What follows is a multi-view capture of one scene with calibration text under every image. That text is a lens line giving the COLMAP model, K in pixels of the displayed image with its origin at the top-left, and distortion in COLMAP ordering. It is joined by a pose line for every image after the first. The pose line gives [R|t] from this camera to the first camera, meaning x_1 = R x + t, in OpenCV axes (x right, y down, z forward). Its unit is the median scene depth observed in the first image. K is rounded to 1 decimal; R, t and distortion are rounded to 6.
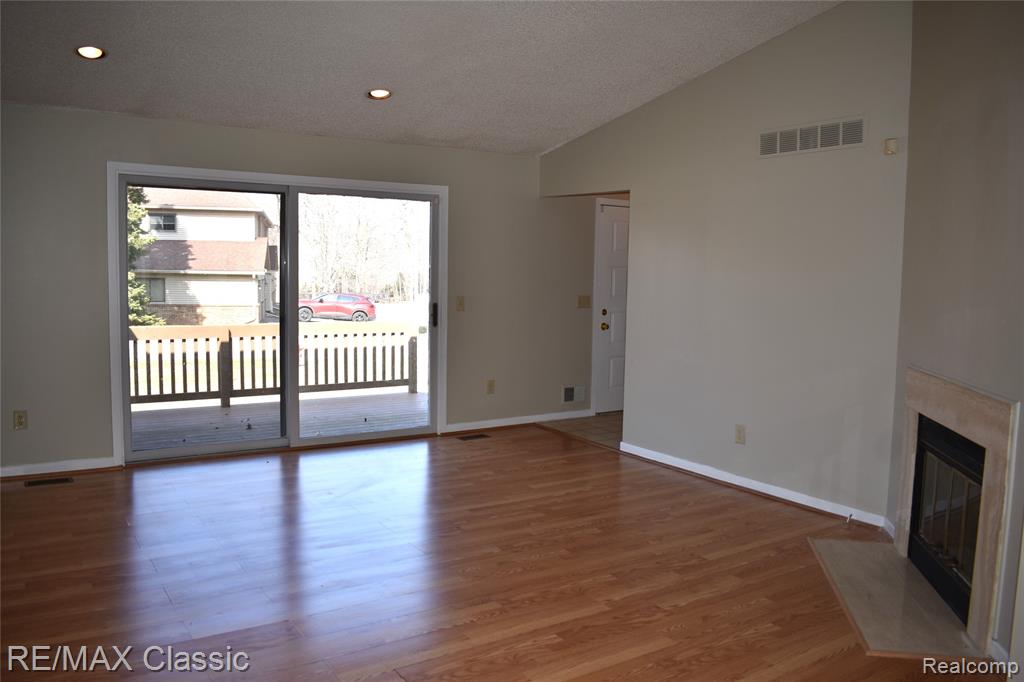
lens RADIAL K [[804.8, 0, 512.0], [0, 804.8, 341.0], [0, 0, 1]] dist [-0.090646, 0.009049]
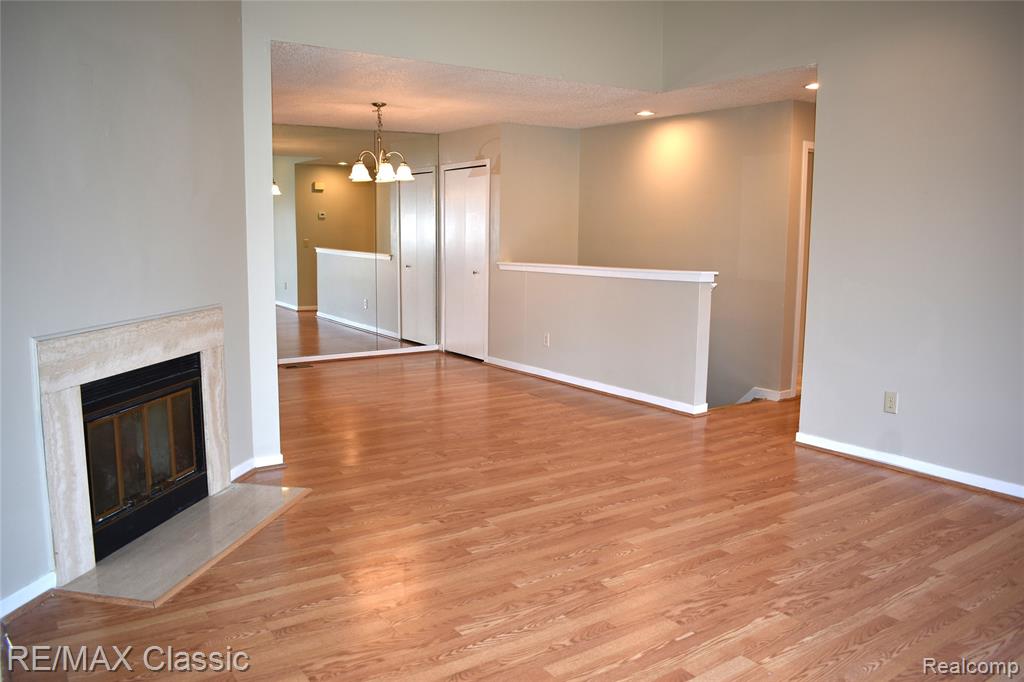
lens RADIAL K [[793.6, 0, 512.0], [0, 793.6, 341.0], [0, 0, 1]] dist [-0.098354, 0.014750]
pose [[-0.999483, -0.027479, -0.016704, 0.105299], [-0.030523, 0.974161, 0.223784, -0.154713], [0.010123, 0.224178, -0.974496, 1.930413]]
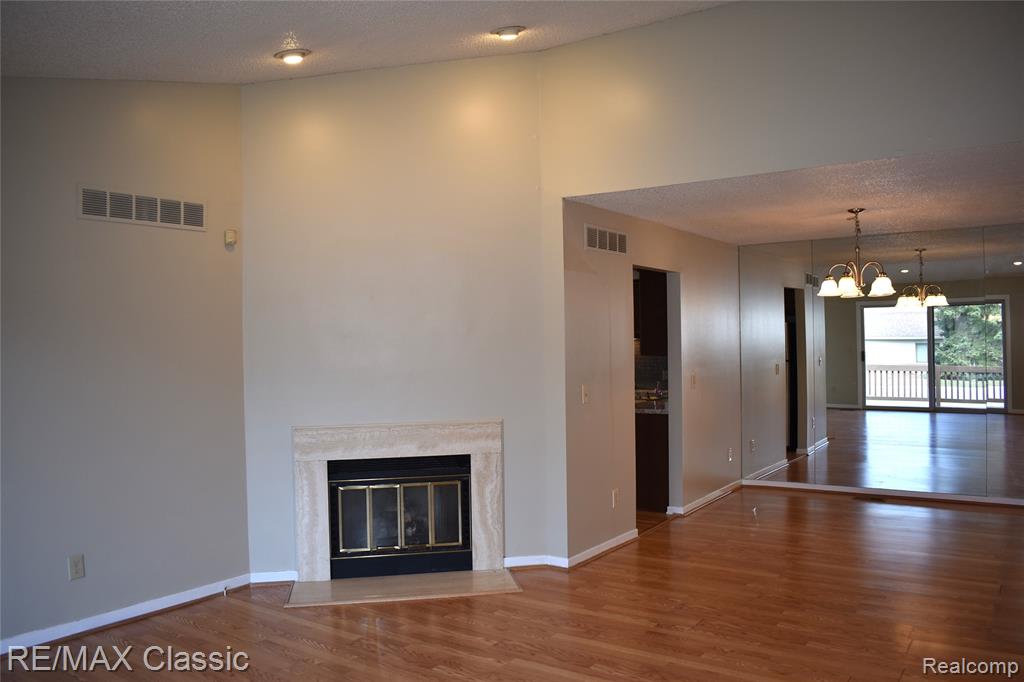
lens RADIAL K [[793.6, 0, 512.0], [0, 793.6, 341.0], [0, 0, 1]] dist [-0.098354, 0.014750]
pose [[-0.363527, -0.015707, 0.931451, -0.836134], [0.090268, 0.994559, 0.052001, -0.152991], [-0.927200, 0.102984, -0.360131, 1.280770]]
